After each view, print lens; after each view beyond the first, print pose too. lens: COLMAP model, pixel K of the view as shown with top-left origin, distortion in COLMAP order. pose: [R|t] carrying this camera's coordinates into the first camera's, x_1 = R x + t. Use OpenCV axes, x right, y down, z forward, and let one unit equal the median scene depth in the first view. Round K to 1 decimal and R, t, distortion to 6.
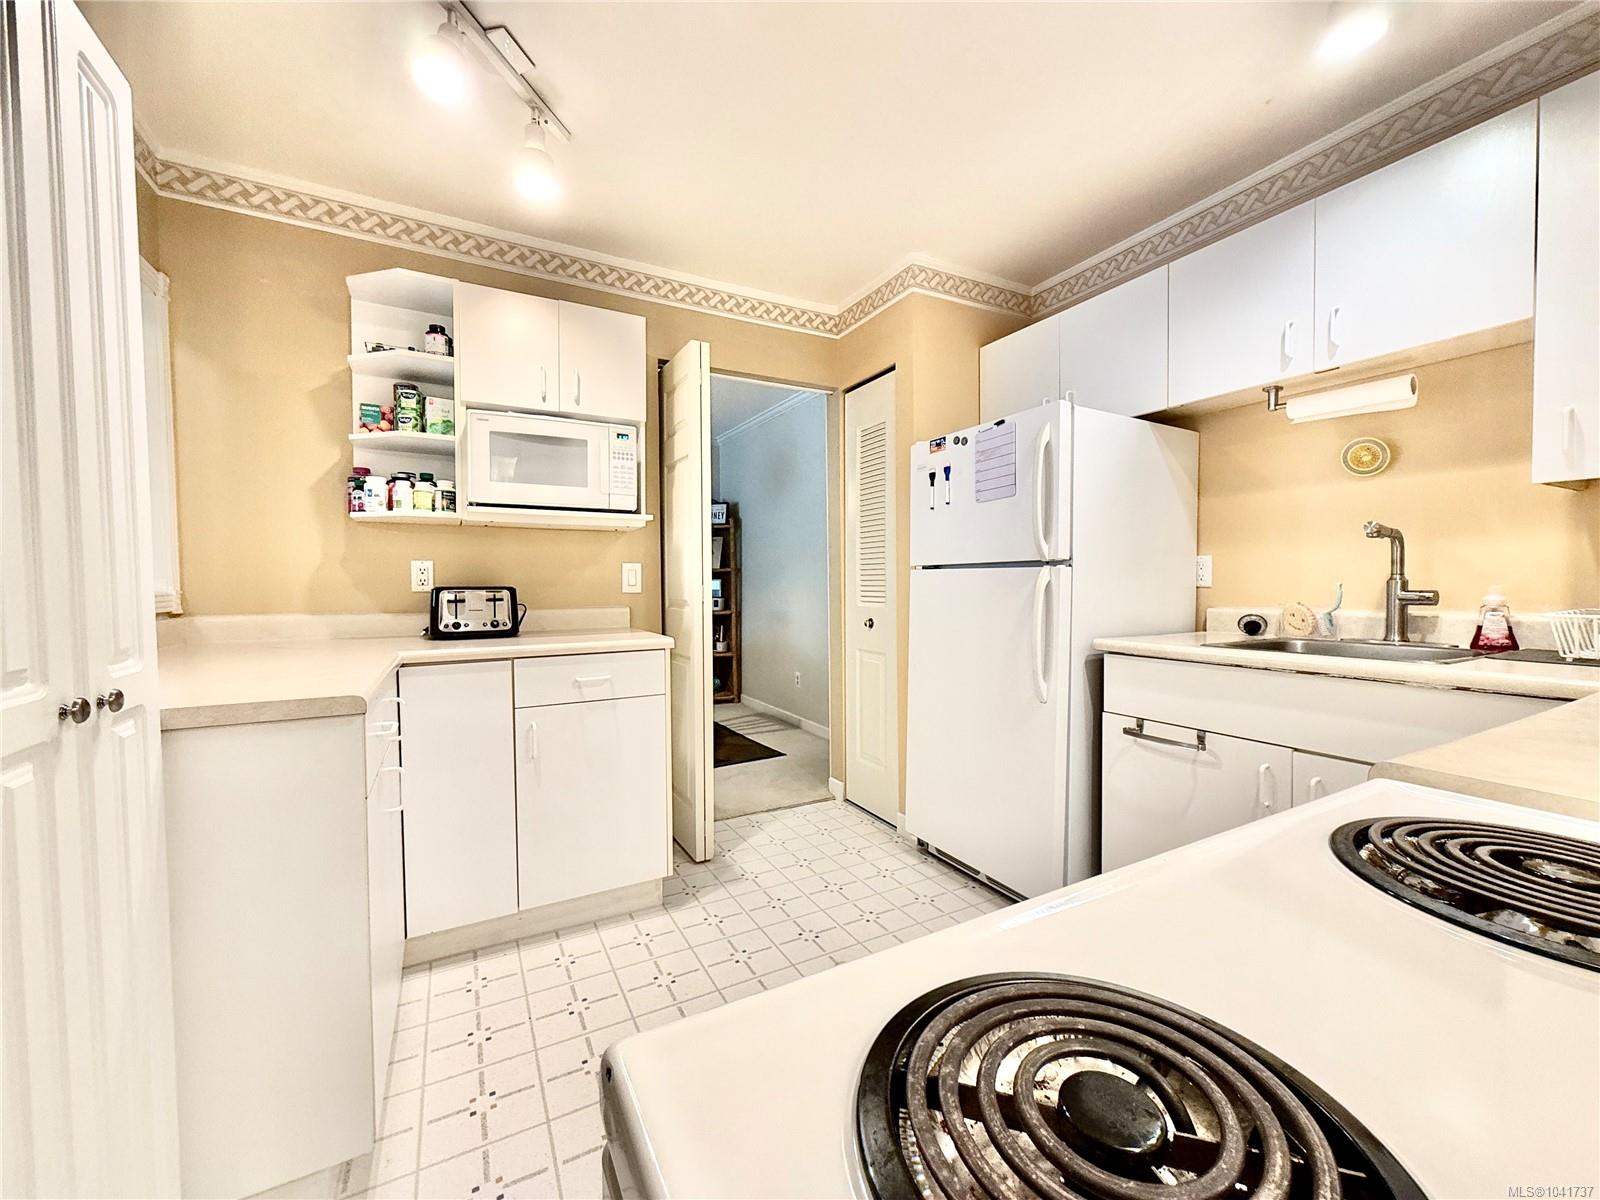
lens RADIAL K [[643.0, 0, 806.5], [0, 643.0, 603.7], [0, 0, 1]] dist [-0.002756, -0.000107]
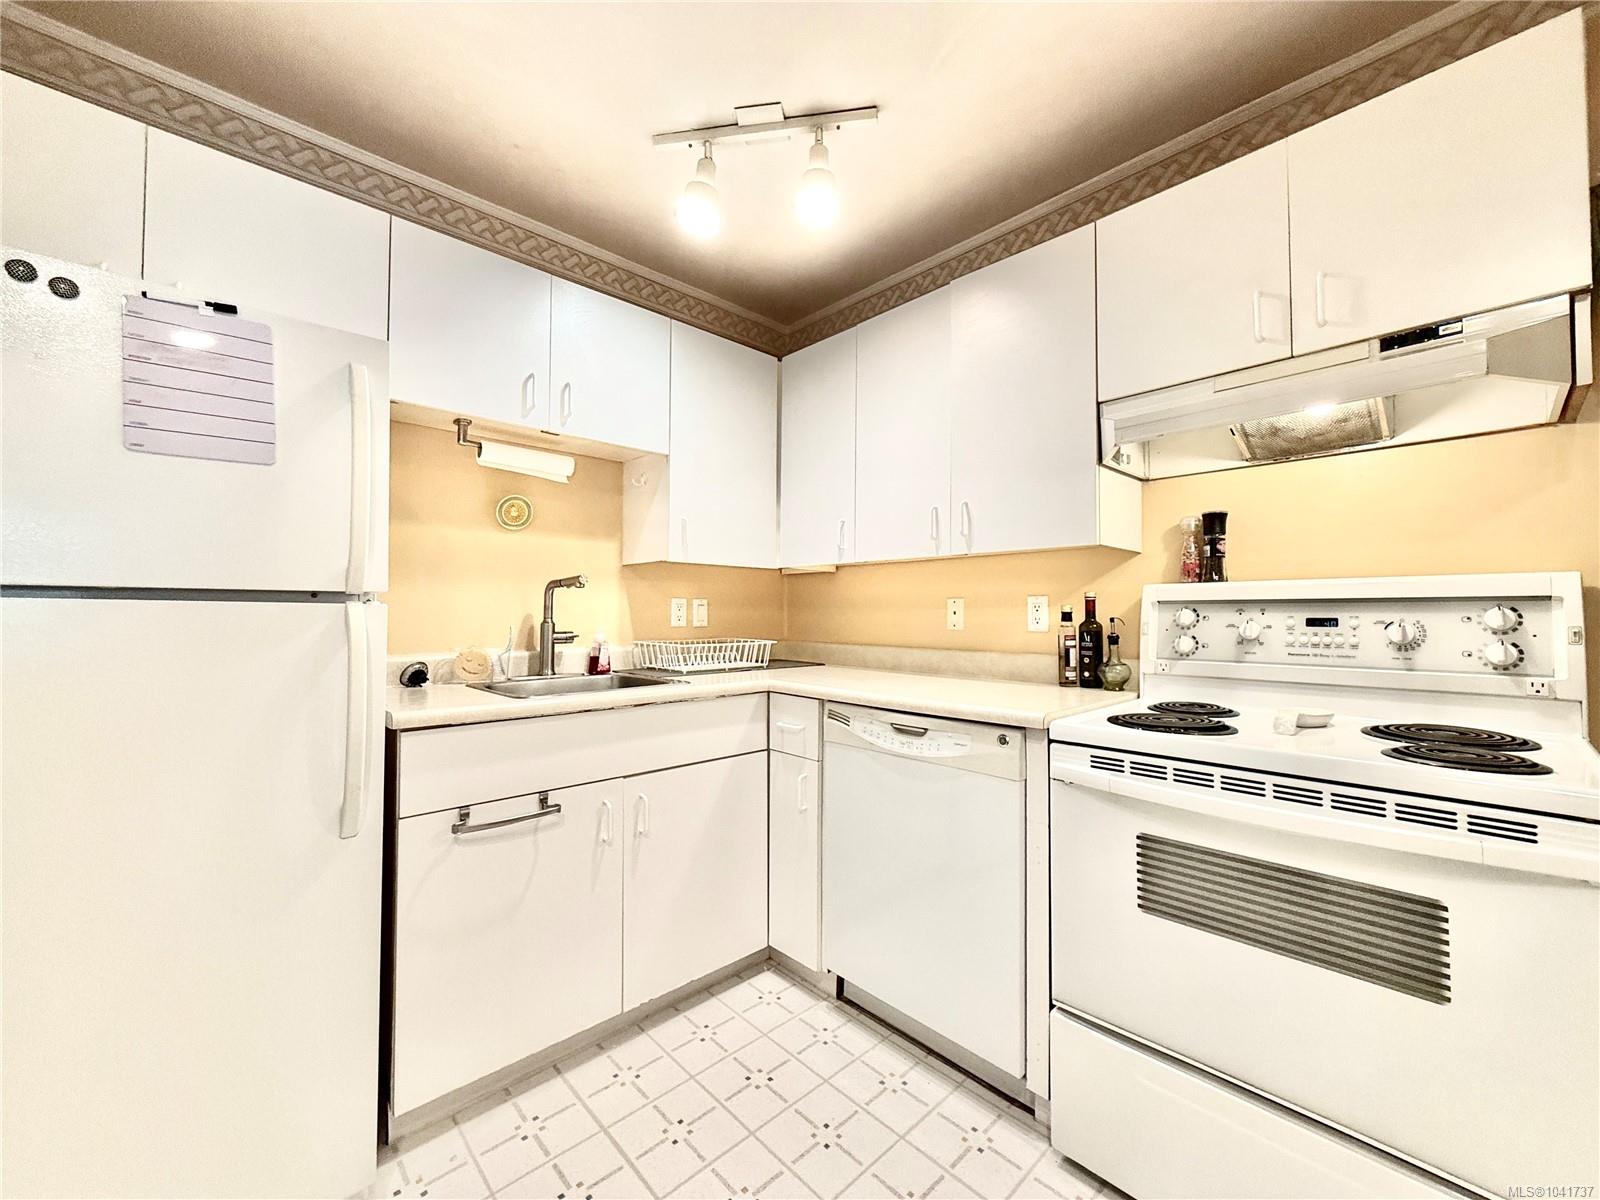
lens RADIAL K [[643.0, 0, 807.5], [0, 643.0, 600.5], [0, 0, 1]] dist [-0.002756, -0.000107]
pose [[-0.258994, 0.030073, 0.965411, -0.334451], [0.033414, 0.999196, -0.022162, -0.035511], [-0.965301, 0.026518, -0.259791, 0.817931]]
